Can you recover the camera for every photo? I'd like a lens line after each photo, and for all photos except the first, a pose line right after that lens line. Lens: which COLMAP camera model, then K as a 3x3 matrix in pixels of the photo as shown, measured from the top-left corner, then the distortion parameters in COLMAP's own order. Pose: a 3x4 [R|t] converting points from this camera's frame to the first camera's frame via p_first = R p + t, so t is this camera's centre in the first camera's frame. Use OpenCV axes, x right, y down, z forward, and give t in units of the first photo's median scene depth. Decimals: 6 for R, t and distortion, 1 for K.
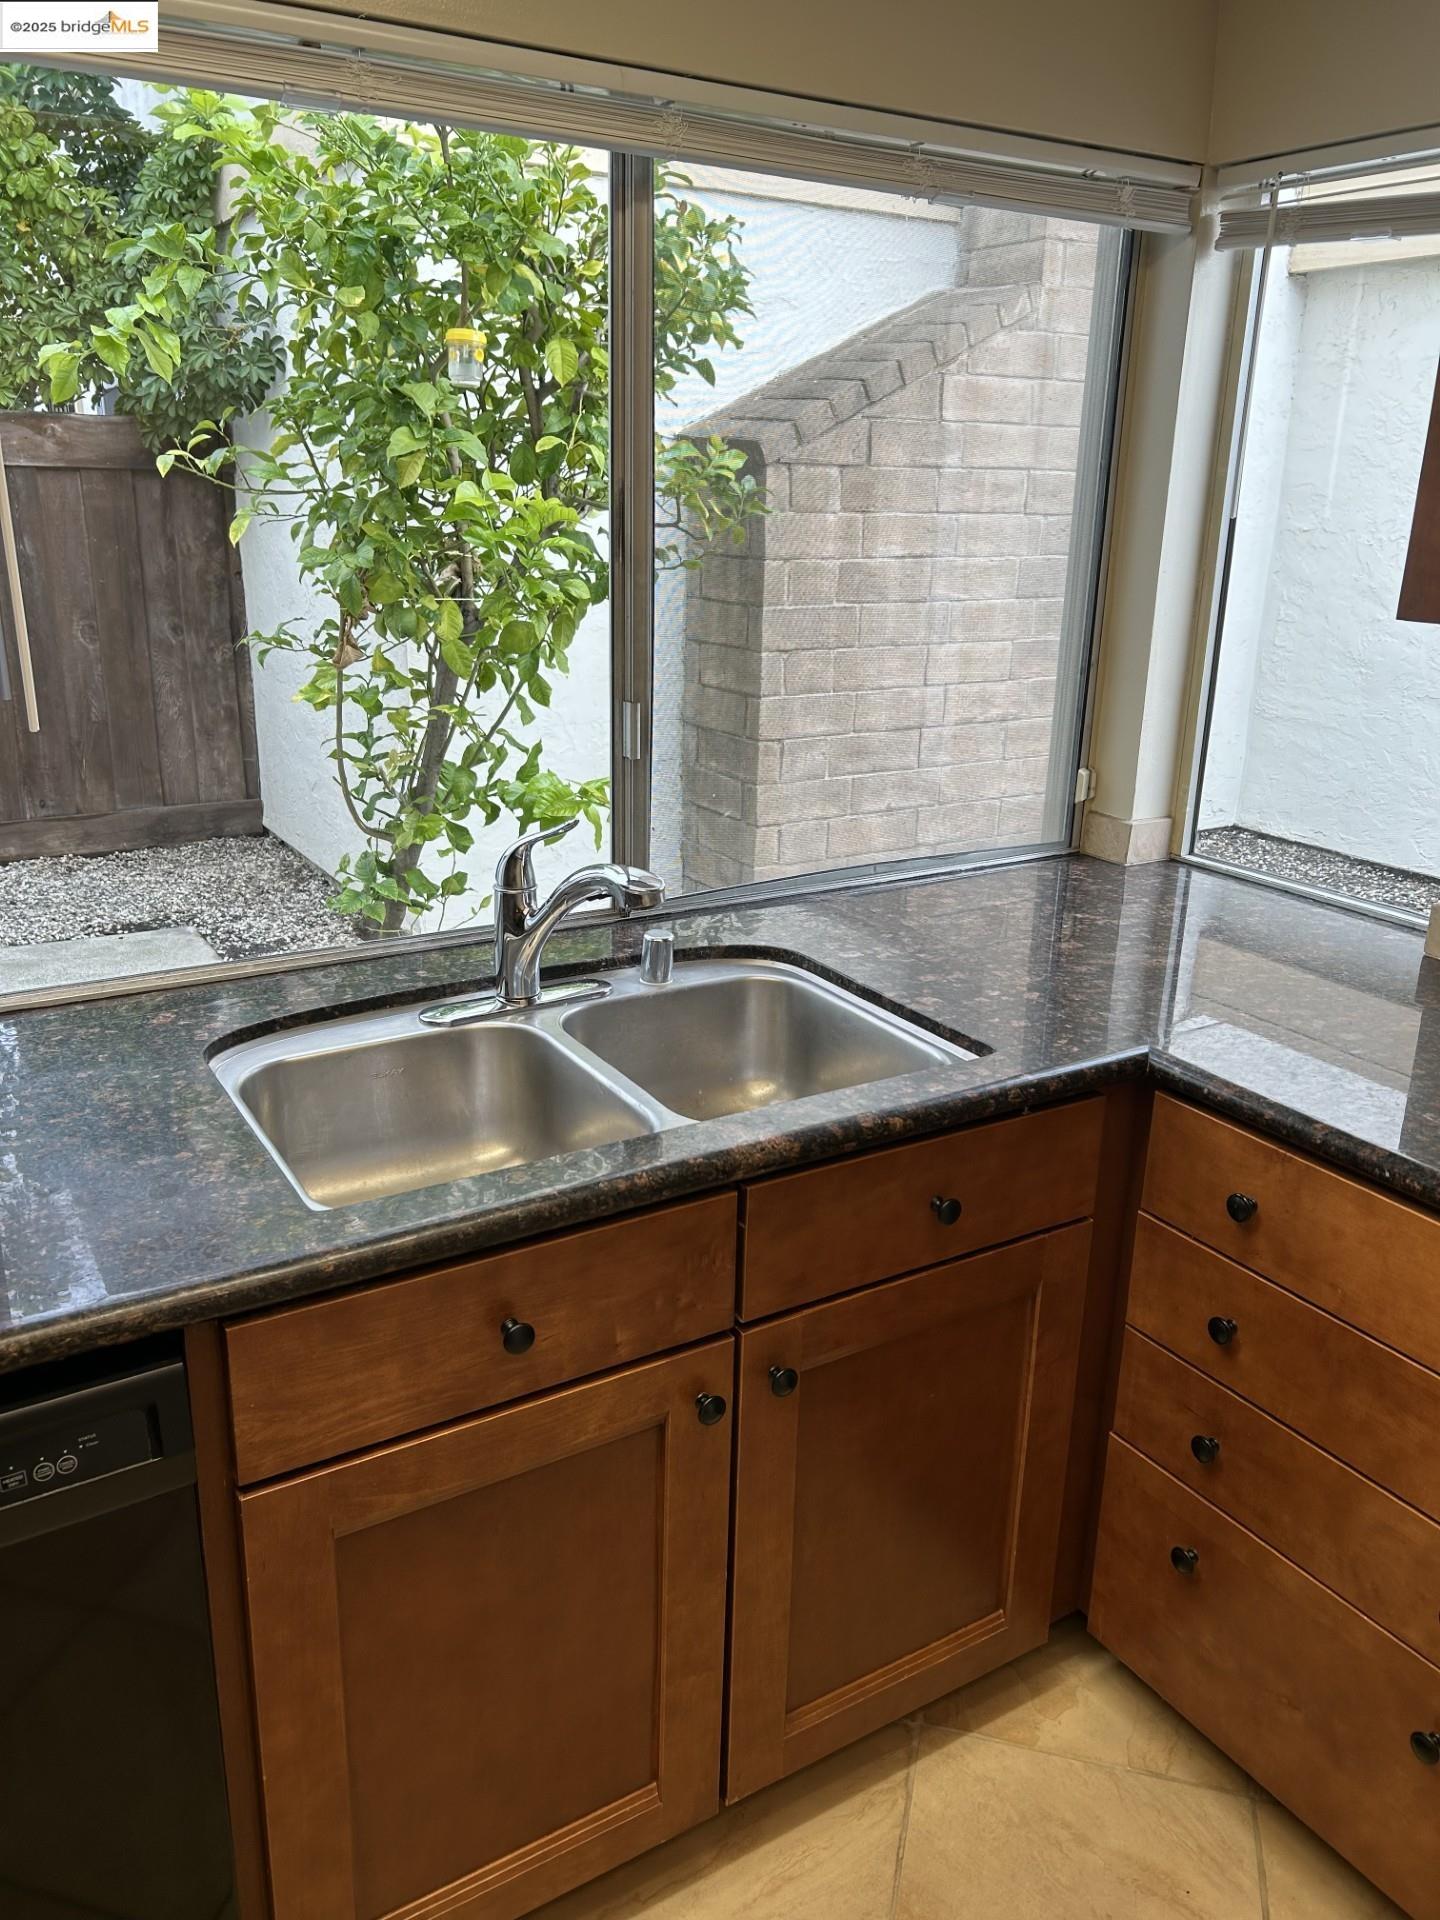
lens RADIAL K [[1451.5, 0, 708.9], [0, 1451.5, 965.9], [0, 0, 1]] dist [0.053134, -0.055177]
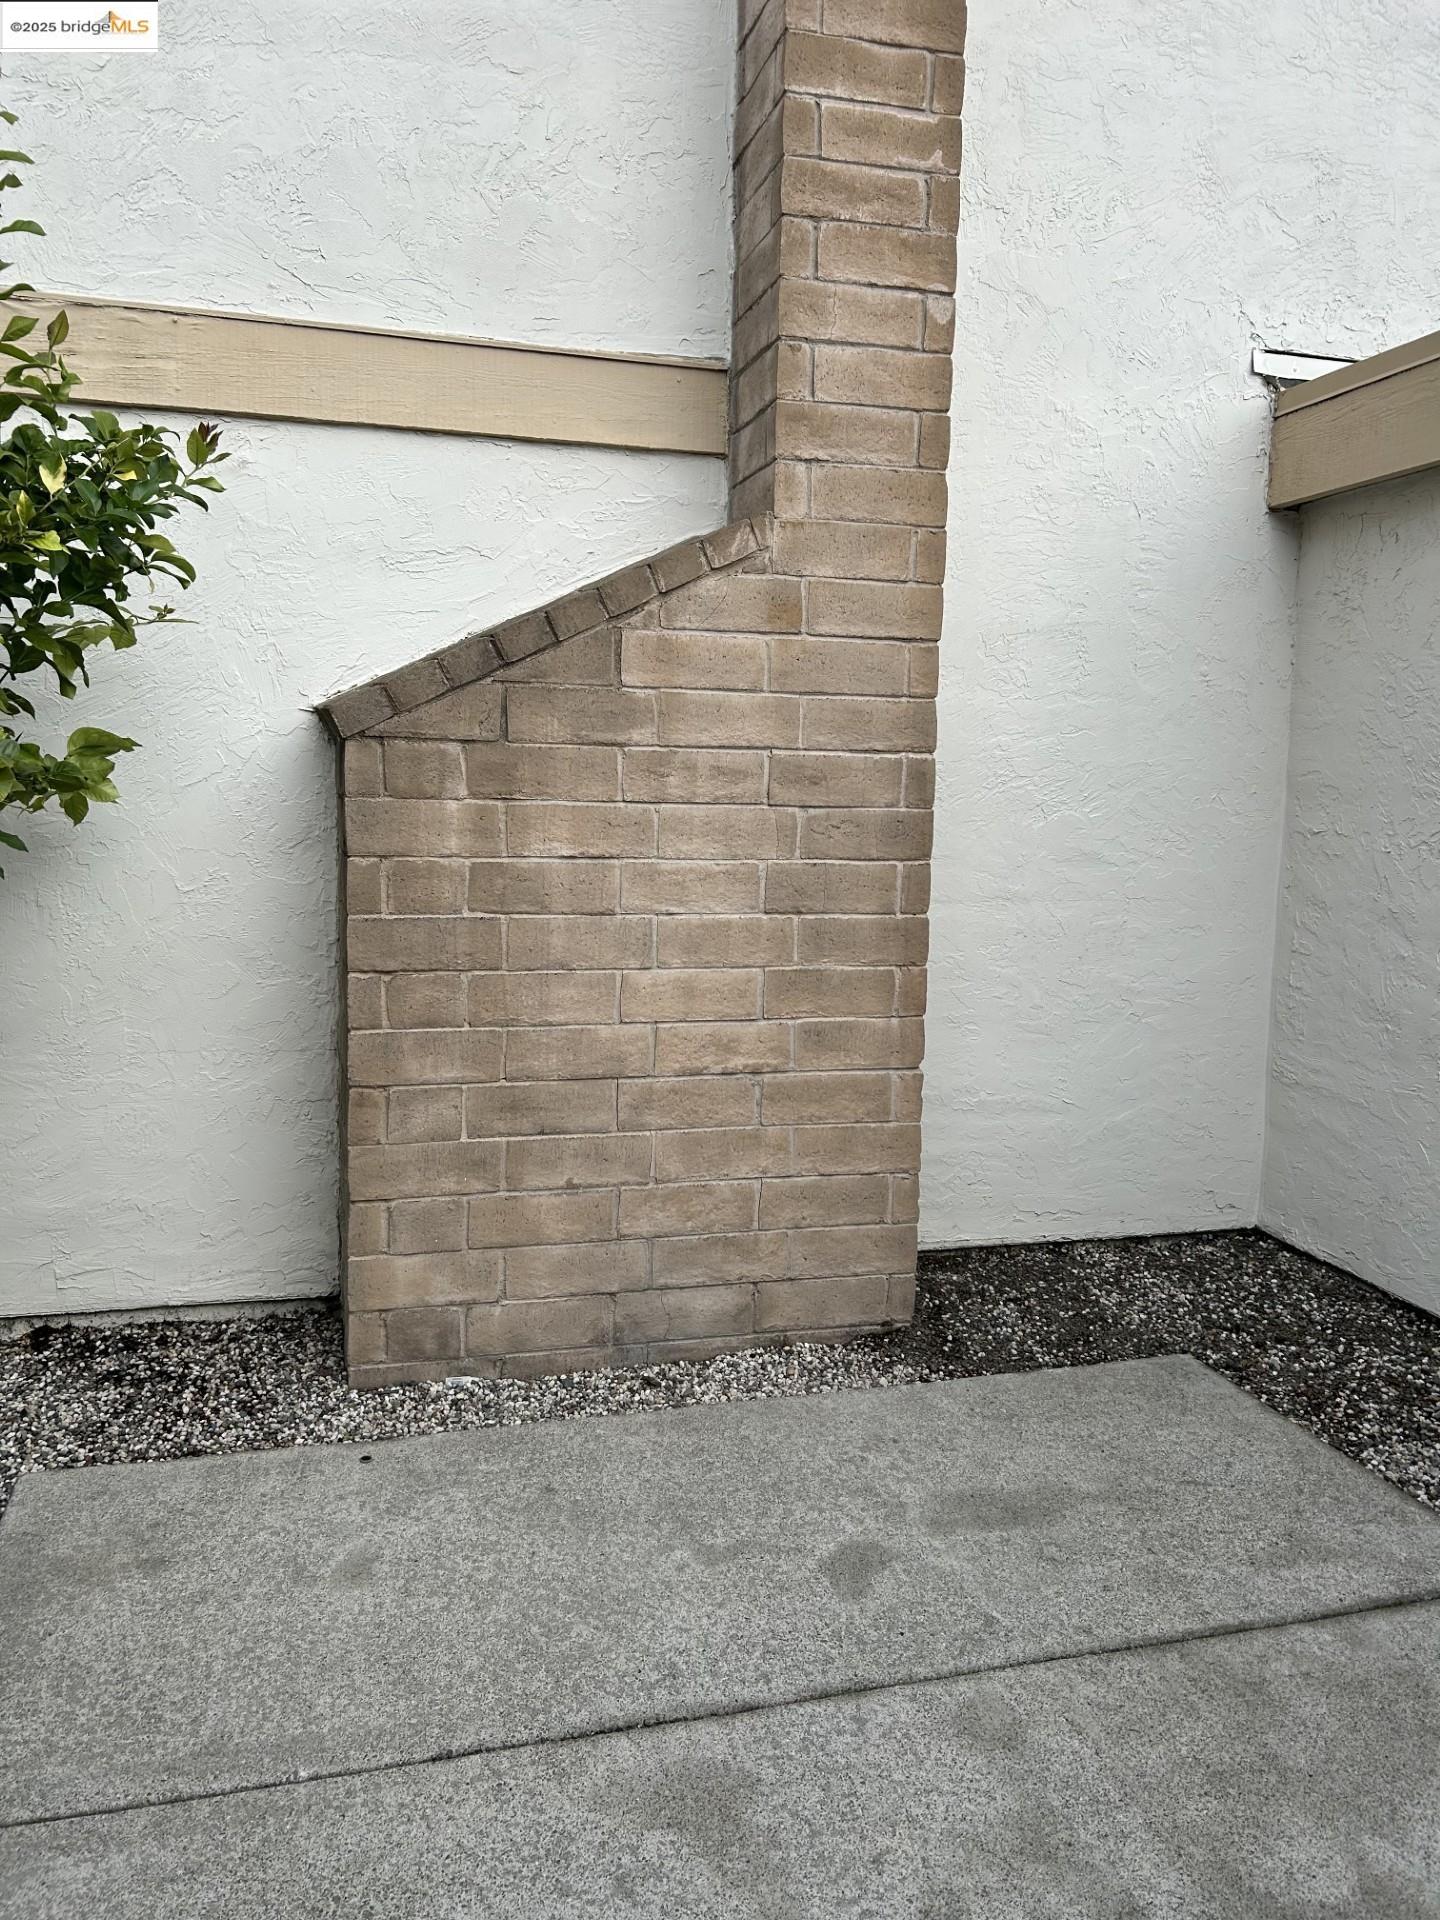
lens RADIAL K [[1437.7, 0, 714.5], [0, 1437.7, 993.4], [0, 0, 1]] dist [0.120258, -0.146879]
pose [[0.960675, 0.038247, -0.275028, 0.405087], [-0.087819, 0.981478, -0.170263, -0.087162], [0.263421, 0.187720, 0.946240, 0.314624]]
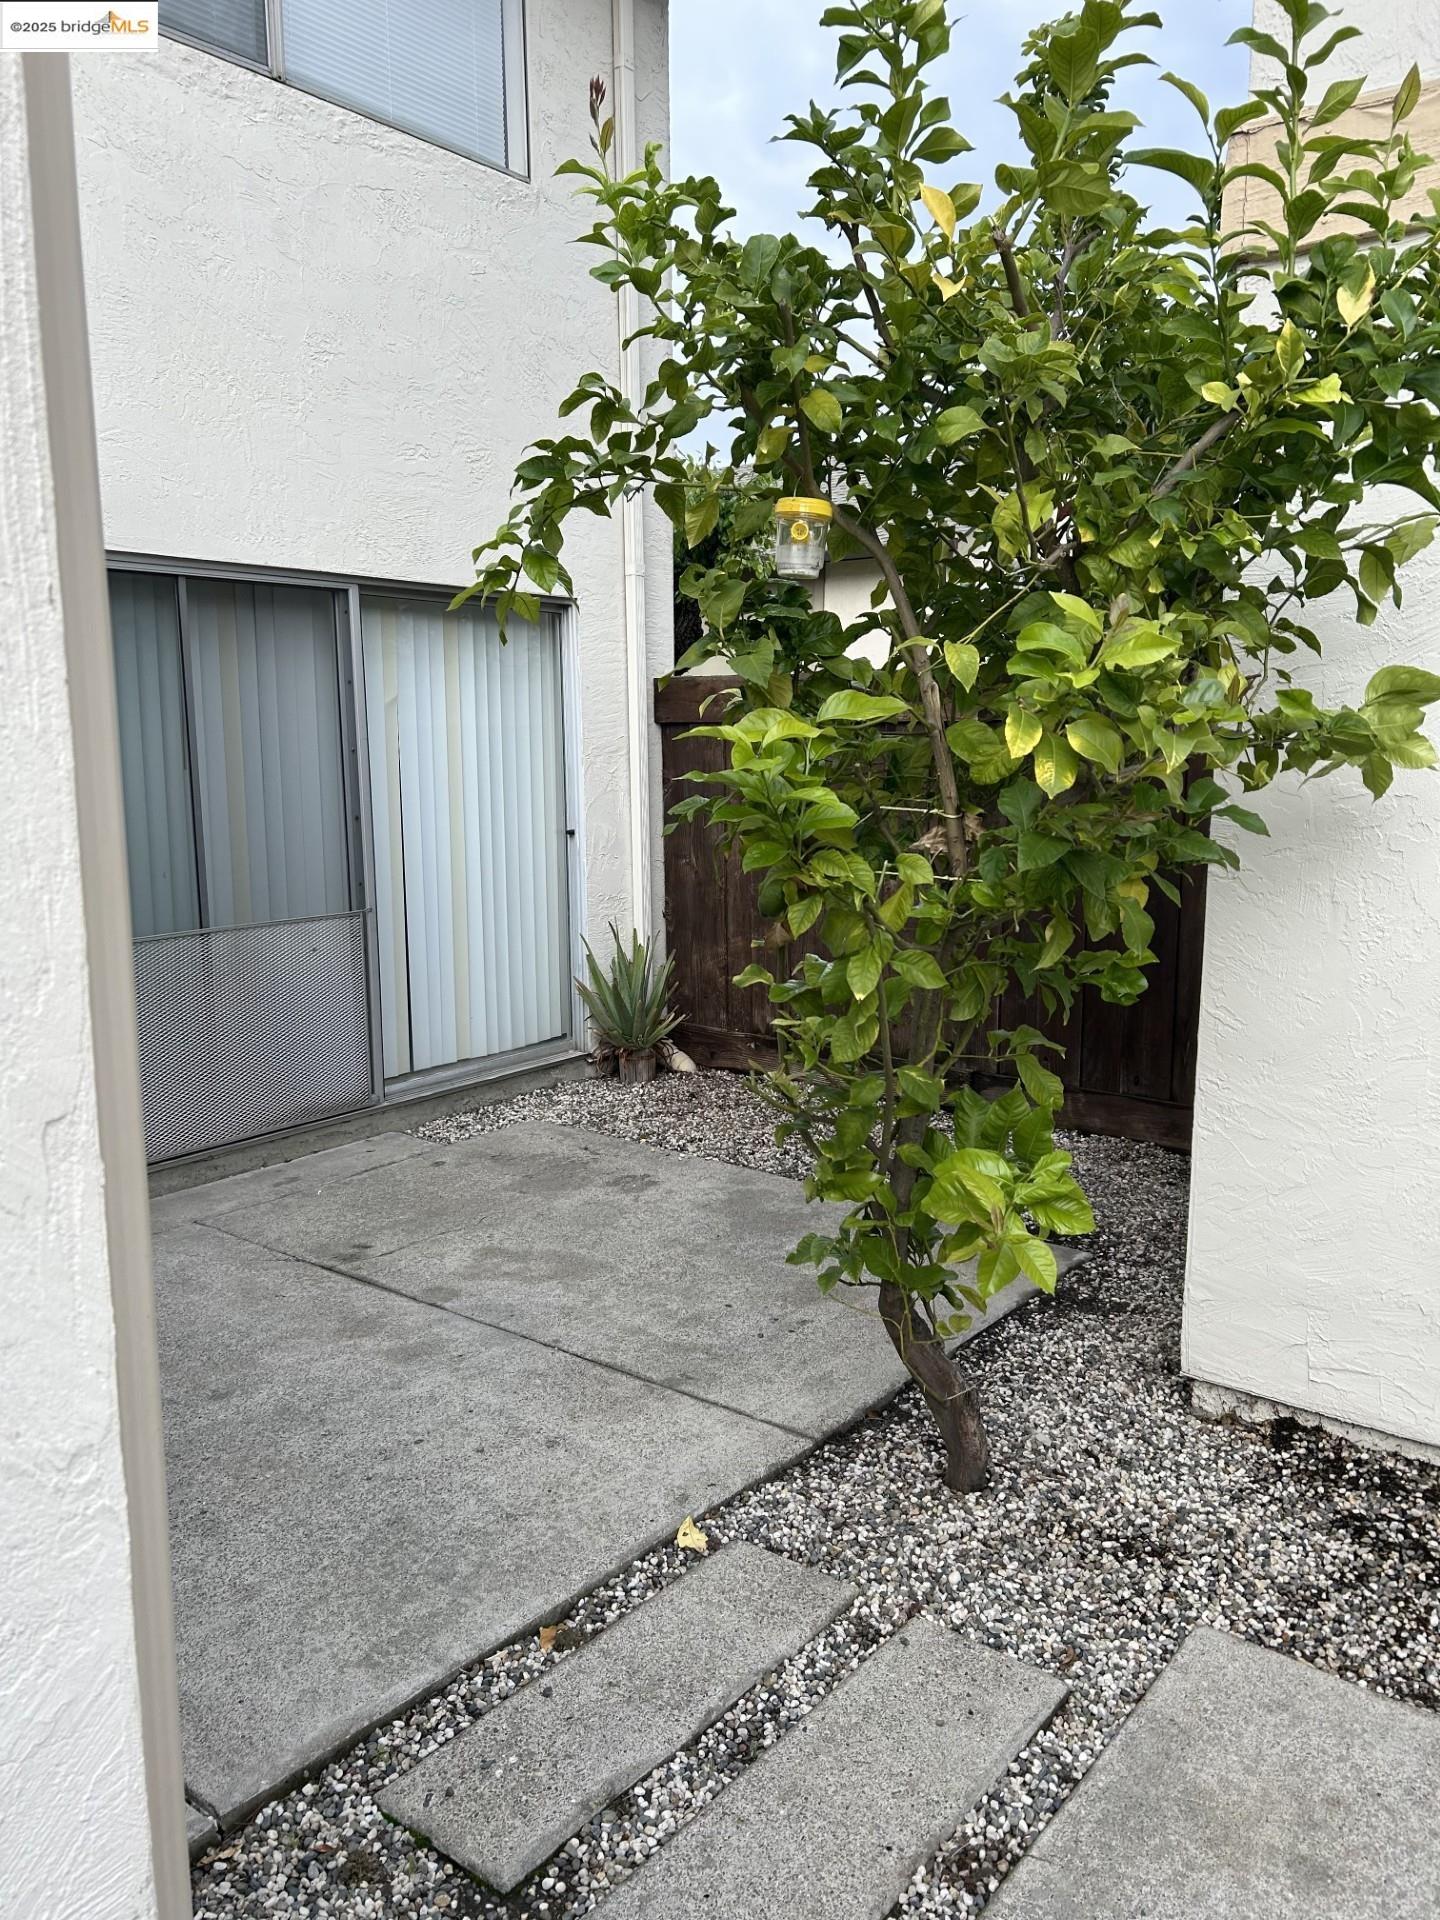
lens RADIAL K [[1451.5, 0, 708.9], [0, 1451.5, 965.9], [0, 0, 1]] dist [0.053134, -0.055177]
pose [[0.353491, 0.127941, -0.926647, 0.321728], [-0.288032, 0.957361, 0.022305, -0.145440], [0.889990, 0.259019, 0.375270, 0.490657]]
